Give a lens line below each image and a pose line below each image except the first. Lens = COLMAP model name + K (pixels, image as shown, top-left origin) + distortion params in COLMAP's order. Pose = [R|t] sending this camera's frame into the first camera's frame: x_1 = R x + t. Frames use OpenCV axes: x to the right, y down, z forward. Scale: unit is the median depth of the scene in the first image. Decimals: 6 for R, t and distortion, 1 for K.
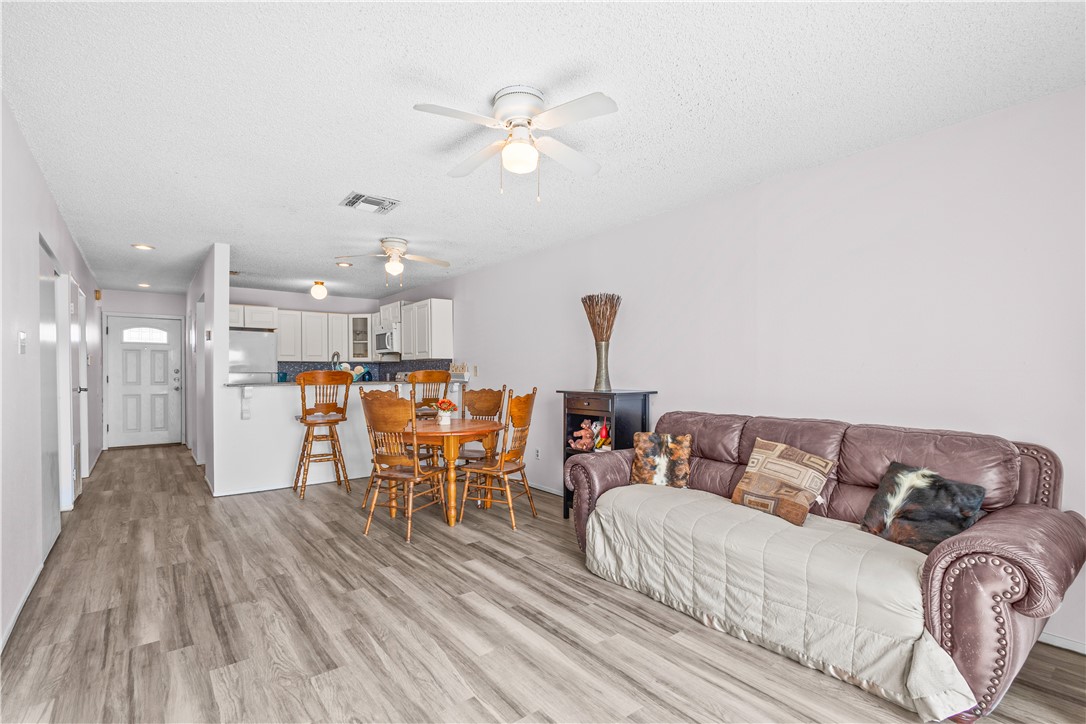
lens RADIAL K [[505.2, 0, 546.2], [0, 505.2, 378.4], [0, 0, 1]] dist [0.007314, -0.000263]
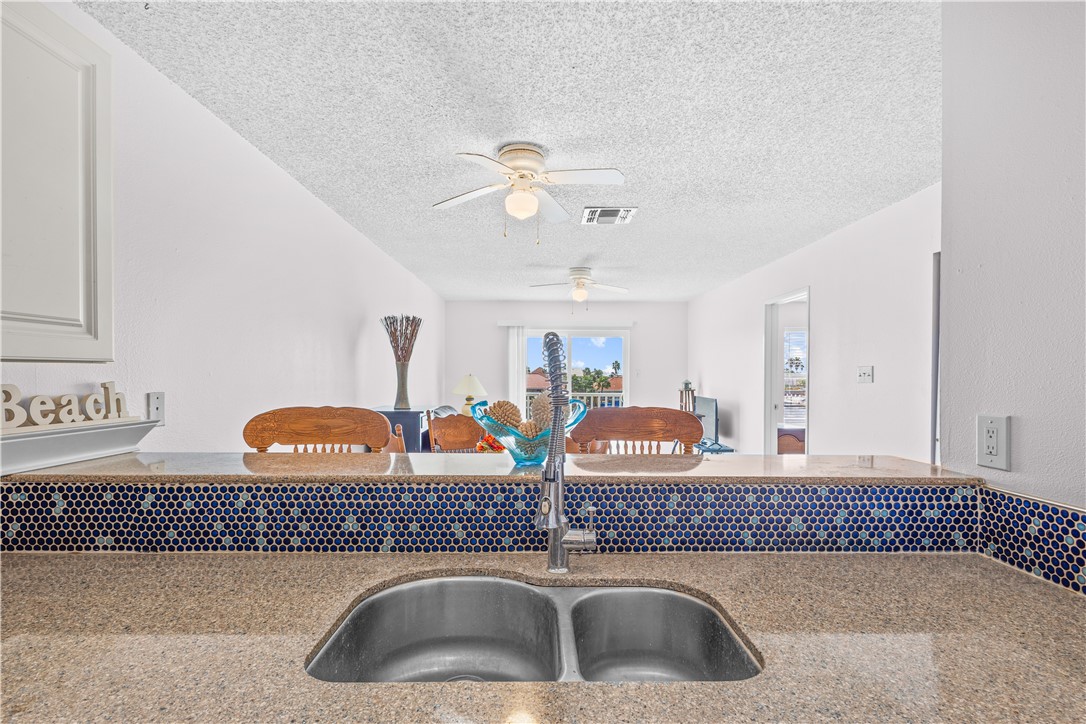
lens RADIAL K [[506.2, 0, 540.5], [0, 506.2, 383.6], [0, 0, 1]] dist [0.006056, -0.000629]
pose [[-0.788546, -0.014935, 0.614795, -0.843641], [0.004908, 0.999520, 0.030576, -0.064038], [-0.614956, 0.027128, -0.788094, 1.845200]]
